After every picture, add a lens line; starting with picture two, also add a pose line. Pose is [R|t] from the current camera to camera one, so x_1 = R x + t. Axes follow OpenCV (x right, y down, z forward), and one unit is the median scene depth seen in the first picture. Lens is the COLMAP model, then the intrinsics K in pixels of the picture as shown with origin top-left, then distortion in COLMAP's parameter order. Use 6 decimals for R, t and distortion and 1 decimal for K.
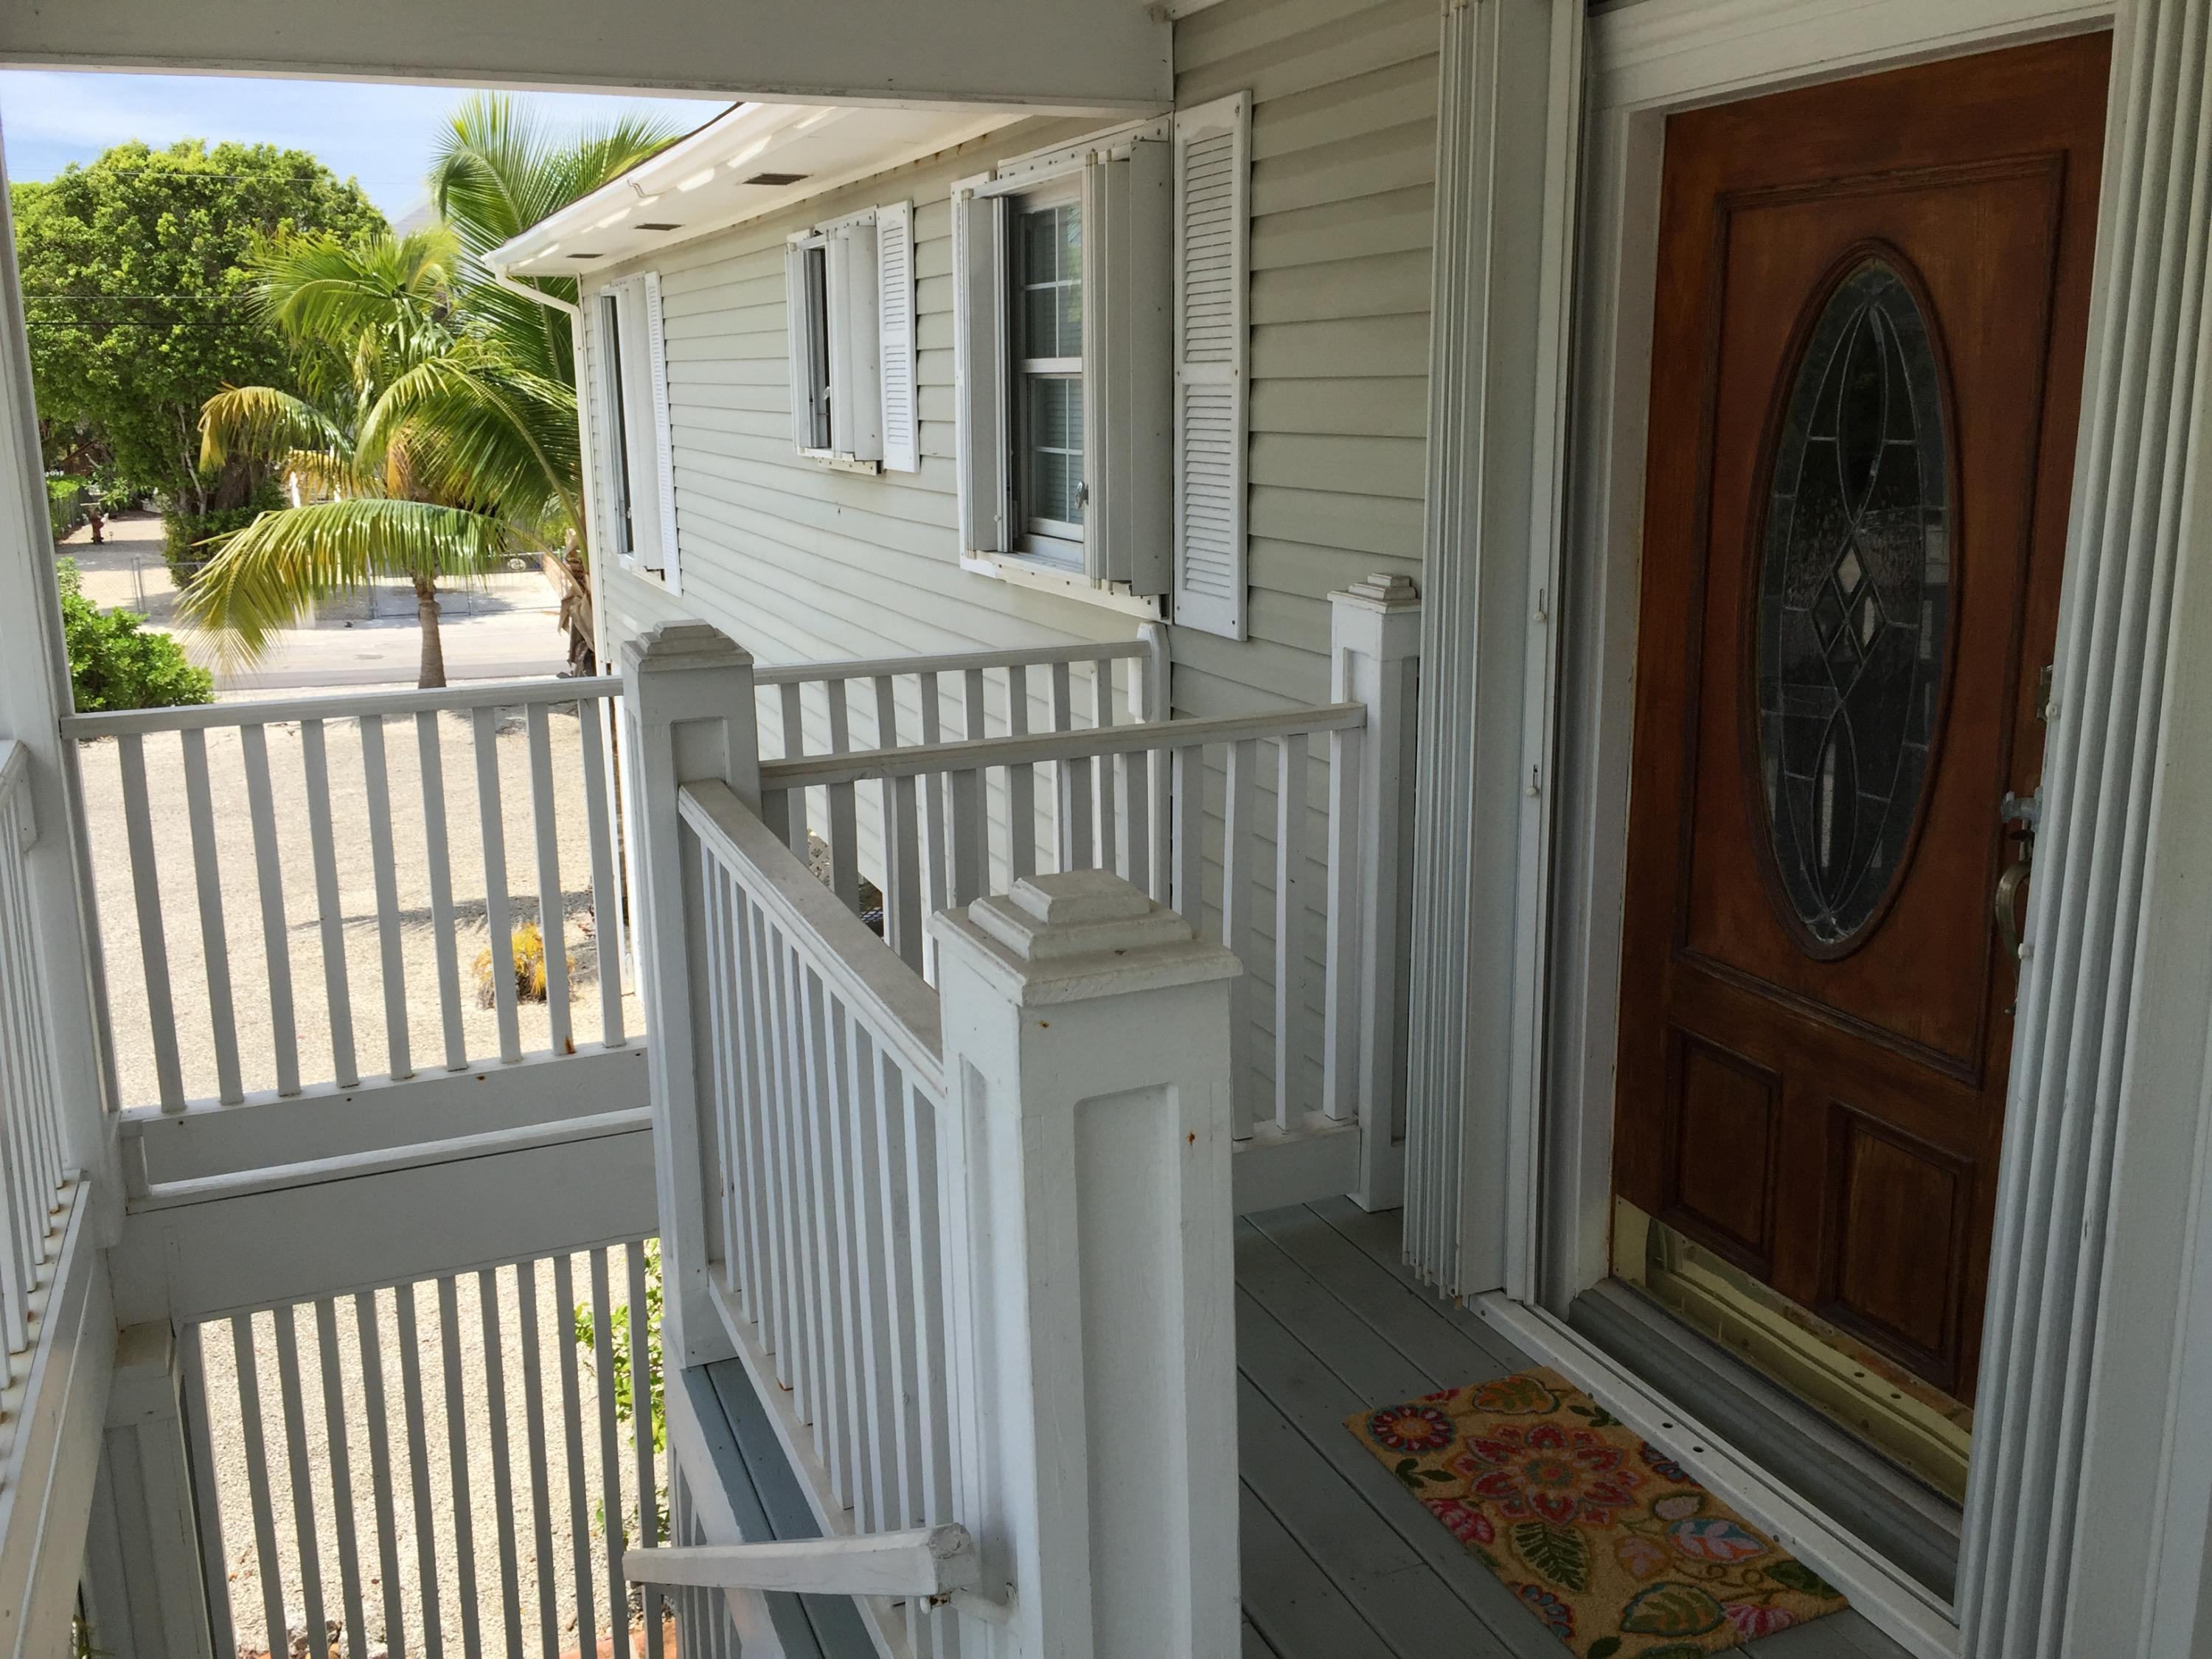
lens RADIAL K [[1915.8, 0, 1102.3], [0, 1915.8, 822.6], [0, 0, 1]] dist [0.068784, -0.047747]
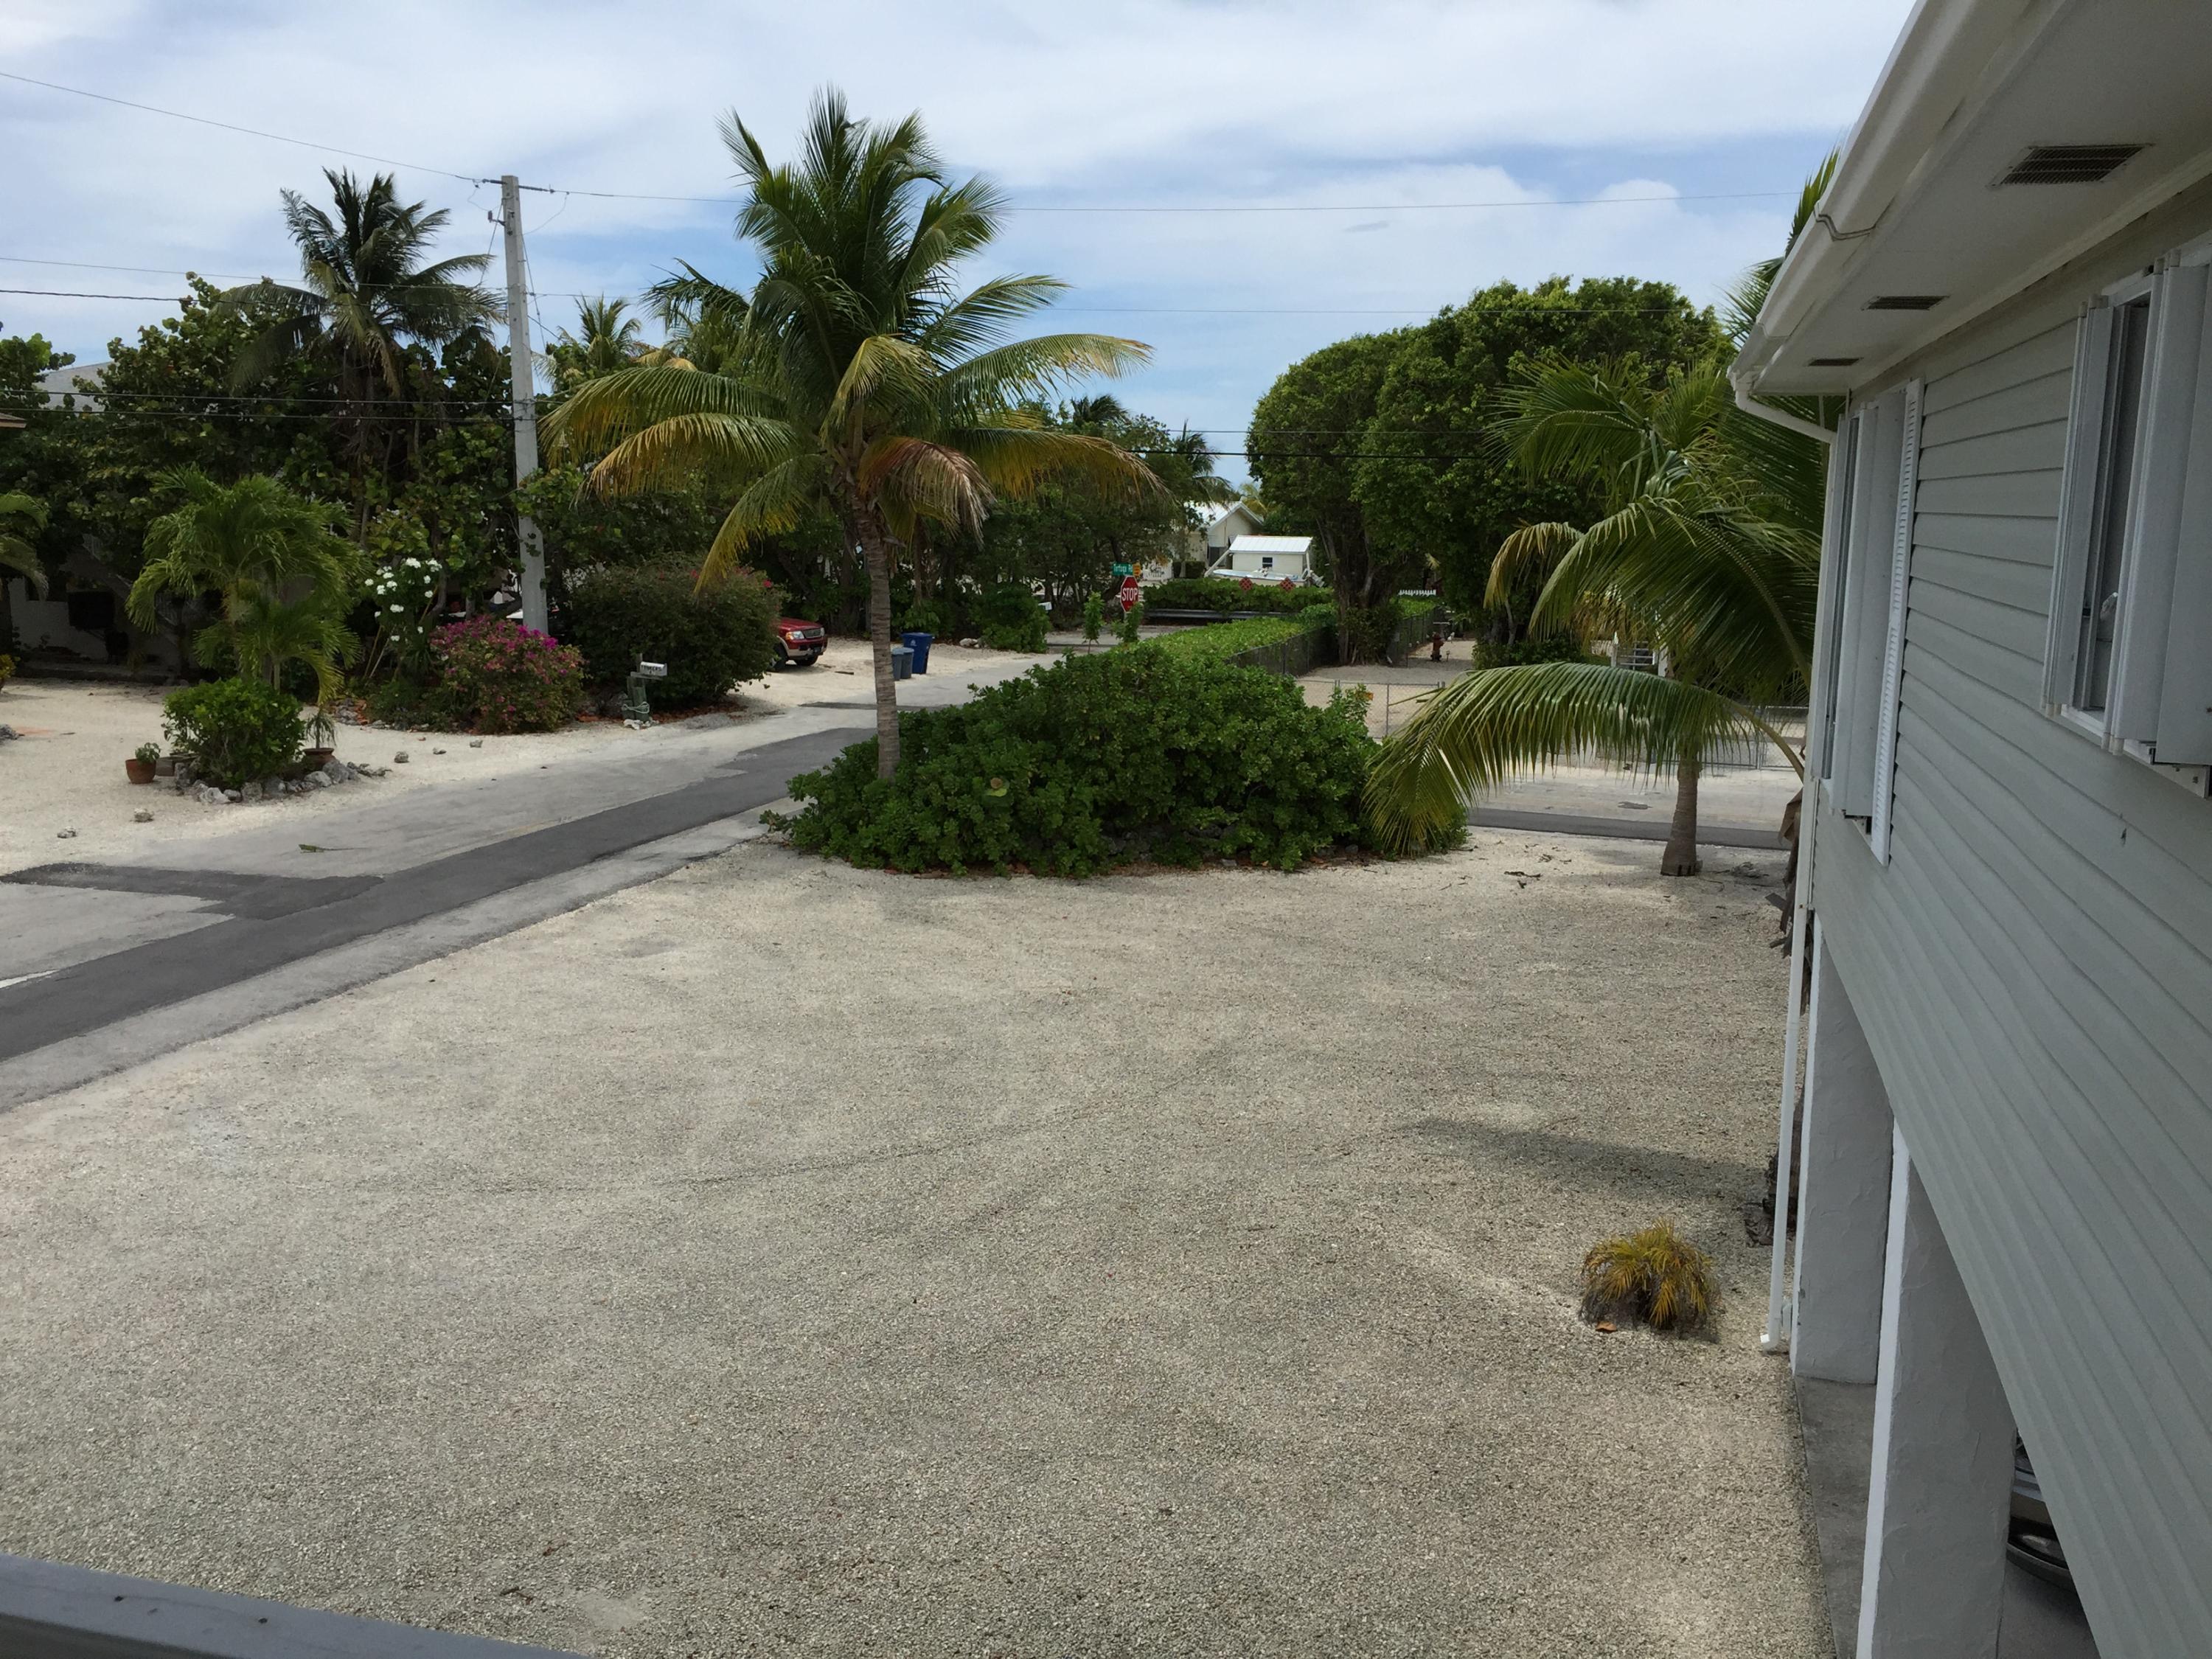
lens RADIAL K [[1915.8, 0, 1107.4], [0, 1915.8, 818.9], [0, 0, 1]] dist [0.068784, -0.047747]
pose [[0.783546, 0.128074, -0.607991, -0.008676], [-0.168959, 0.985571, -0.010133, -0.027070], [0.597921, 0.110665, 0.793879, 0.105210]]
